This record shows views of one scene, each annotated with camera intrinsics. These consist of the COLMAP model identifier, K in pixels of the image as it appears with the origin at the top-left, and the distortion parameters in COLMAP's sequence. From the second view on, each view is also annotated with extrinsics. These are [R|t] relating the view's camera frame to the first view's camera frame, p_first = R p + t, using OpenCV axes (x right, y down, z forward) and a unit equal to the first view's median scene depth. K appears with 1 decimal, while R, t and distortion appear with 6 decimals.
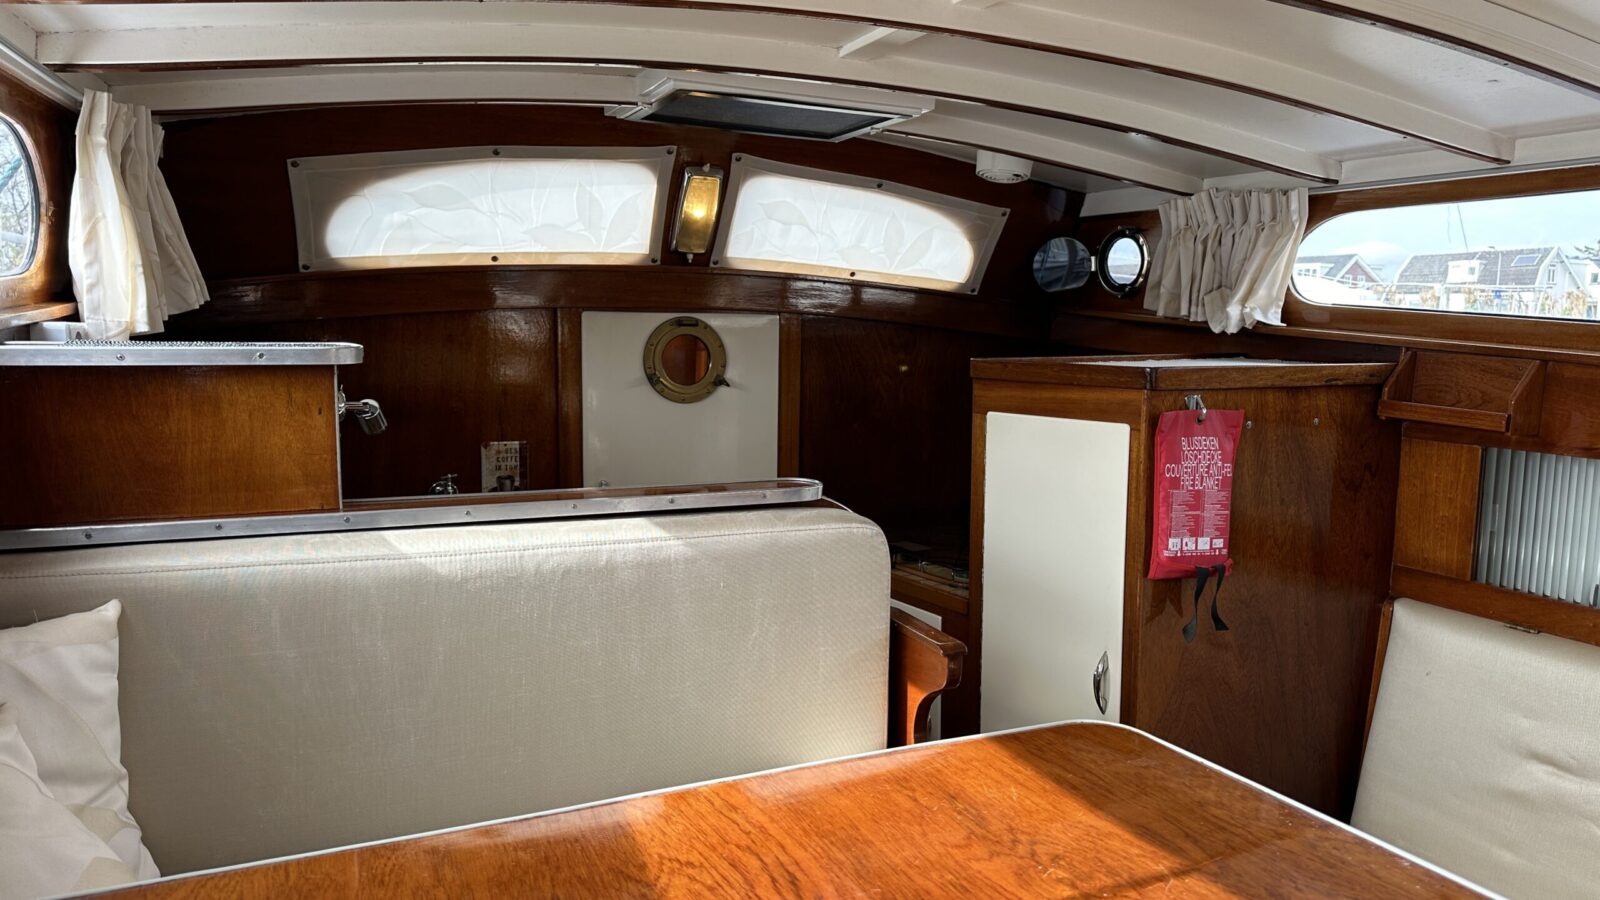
lens RADIAL K [[1110.5, 0, 792.9], [0, 1110.5, 454.5], [0, 0, 1]] dist [0.072980, -0.100998]
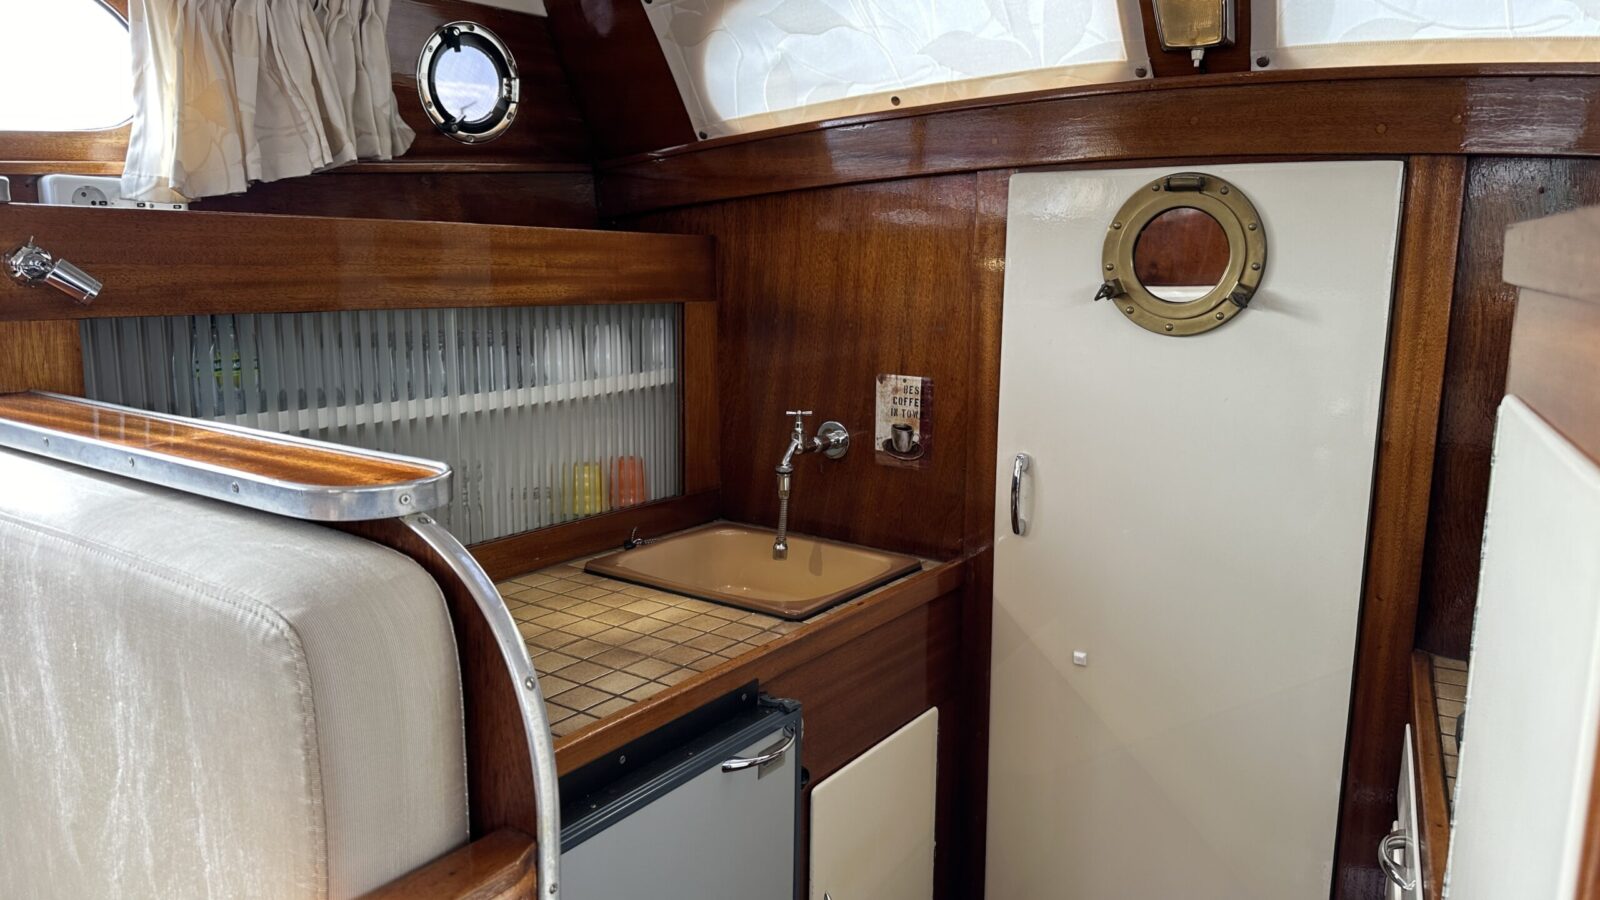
lens RADIAL K [[1110.5, 0, 801.2], [0, 1110.5, 461.9], [0, 0, 1]] dist [0.072980, -0.100998]
pose [[0.518728, 0.151910, -0.841335, 0.318401], [-0.106970, 0.987886, 0.112419, -0.031620], [0.848221, 0.031683, 0.528694, 0.636461]]
